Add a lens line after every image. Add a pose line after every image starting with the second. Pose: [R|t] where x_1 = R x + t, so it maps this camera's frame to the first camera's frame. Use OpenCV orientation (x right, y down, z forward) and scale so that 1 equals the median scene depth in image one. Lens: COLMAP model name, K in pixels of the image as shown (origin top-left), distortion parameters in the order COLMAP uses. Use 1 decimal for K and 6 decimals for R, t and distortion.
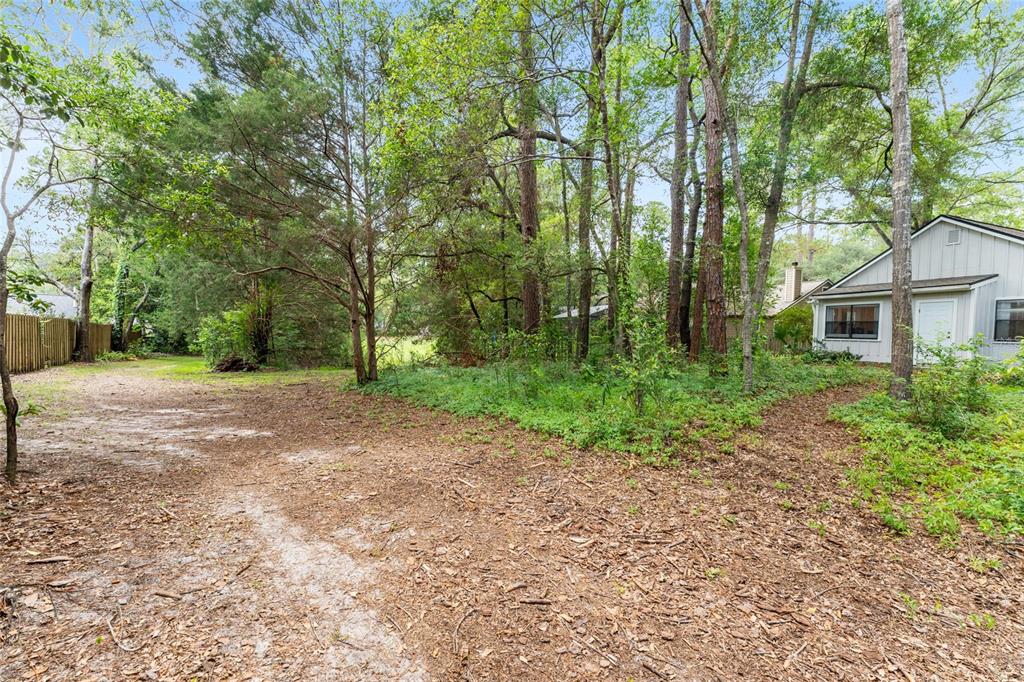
lens RADIAL K [[409.3, 0, 508.0], [0, 409.3, 348.9], [0, 0, 1]] dist [-0.000542, 0.000629]
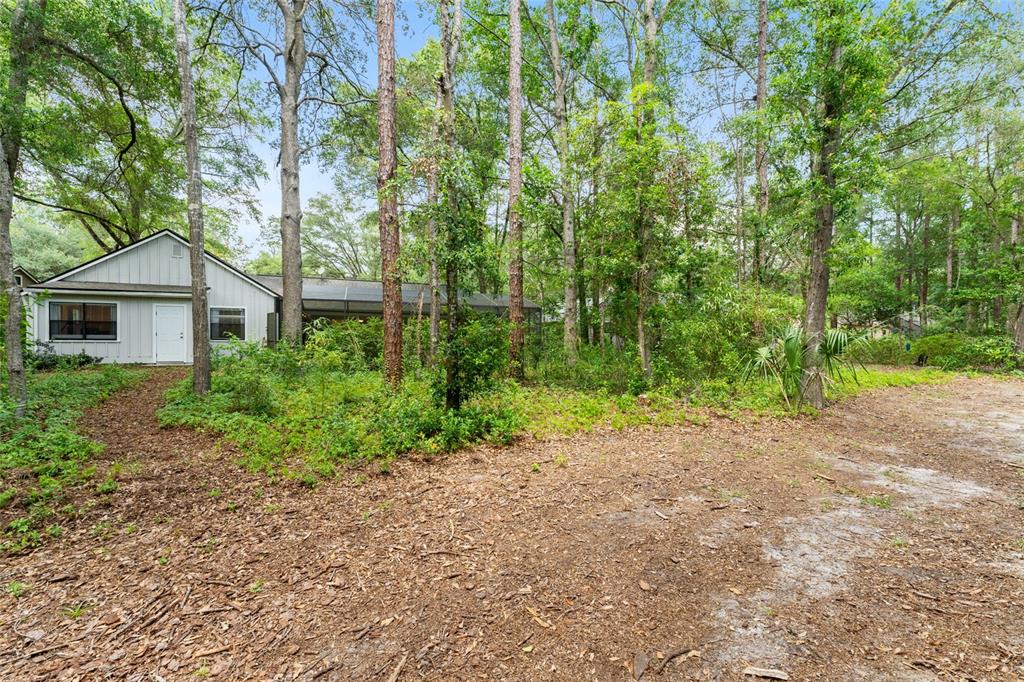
lens RADIAL K [[409.3, 0, 514.2], [0, 409.3, 339.9], [0, 0, 1]] dist [-0.000542, 0.000629]
pose [[-0.008139, -0.022530, 0.999713, -0.096686], [0.037026, 0.999054, 0.022817, -0.012438], [-0.999281, 0.037201, -0.007297, 0.065644]]
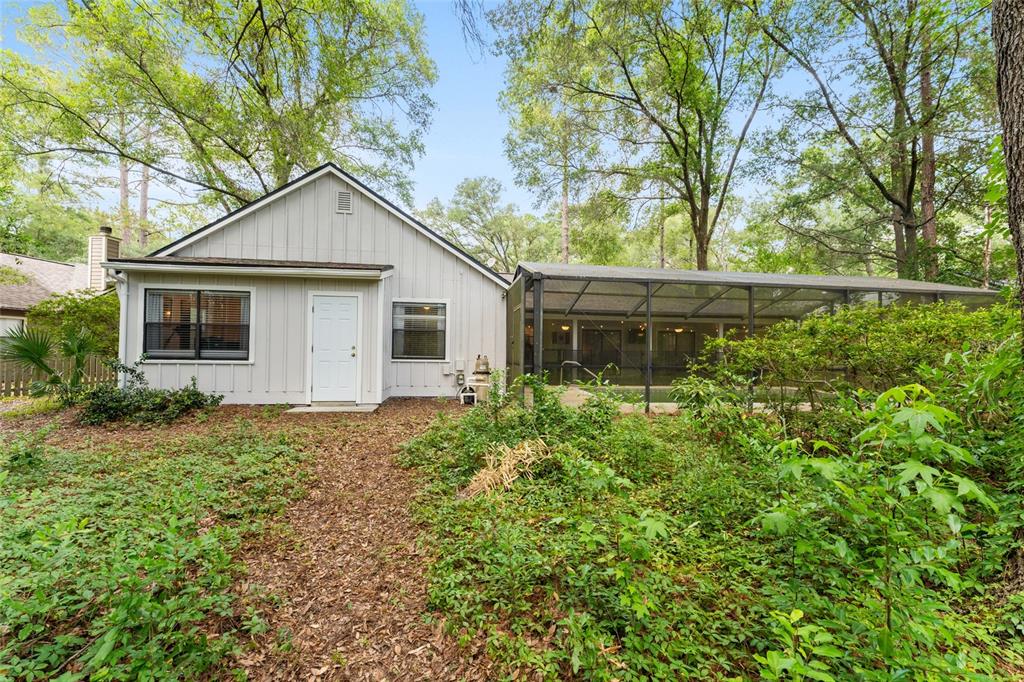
lens RADIAL K [[409.3, 0, 511.6], [0, 409.3, 342.7], [0, 0, 1]] dist [-0.000542, 0.000629]
pose [[0.219873, 0.002199, 0.975526, 0.546427], [0.034892, 0.999340, -0.010117, -0.032912], [-0.974904, 0.036262, 0.219651, 0.650874]]
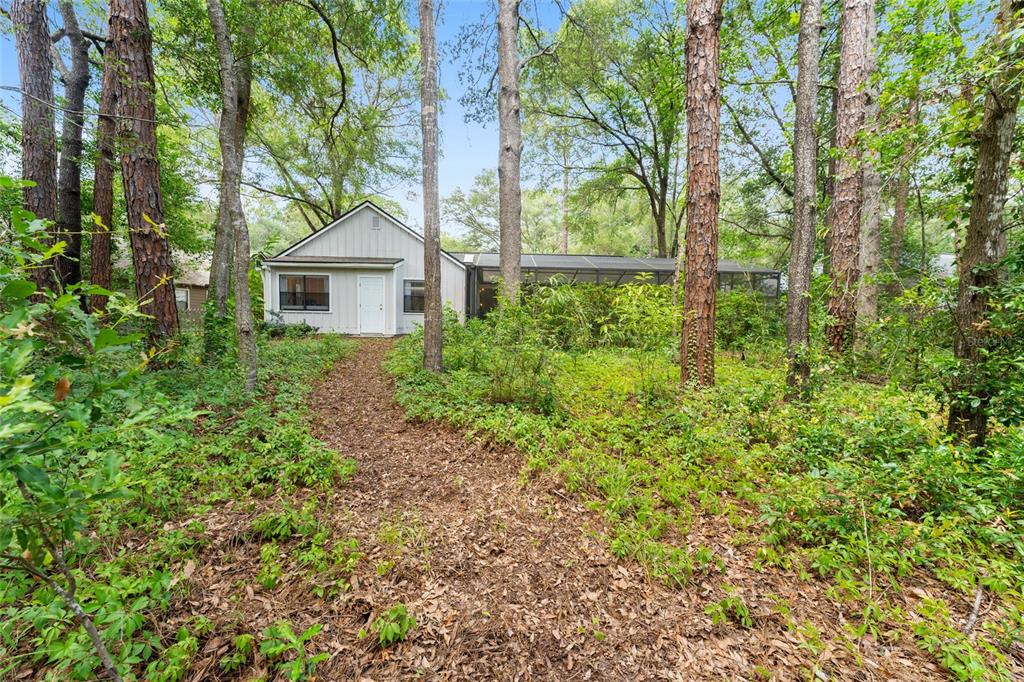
lens RADIAL K [[409.3, 0, 513.8], [0, 409.3, 338.7], [0, 0, 1]] dist [-0.000542, 0.000629]
pose [[0.317824, -0.060163, 0.946239, 0.100511], [0.030954, 0.998111, 0.053064, 0.006549], [-0.947644, 0.012425, 0.319086, 0.284539]]
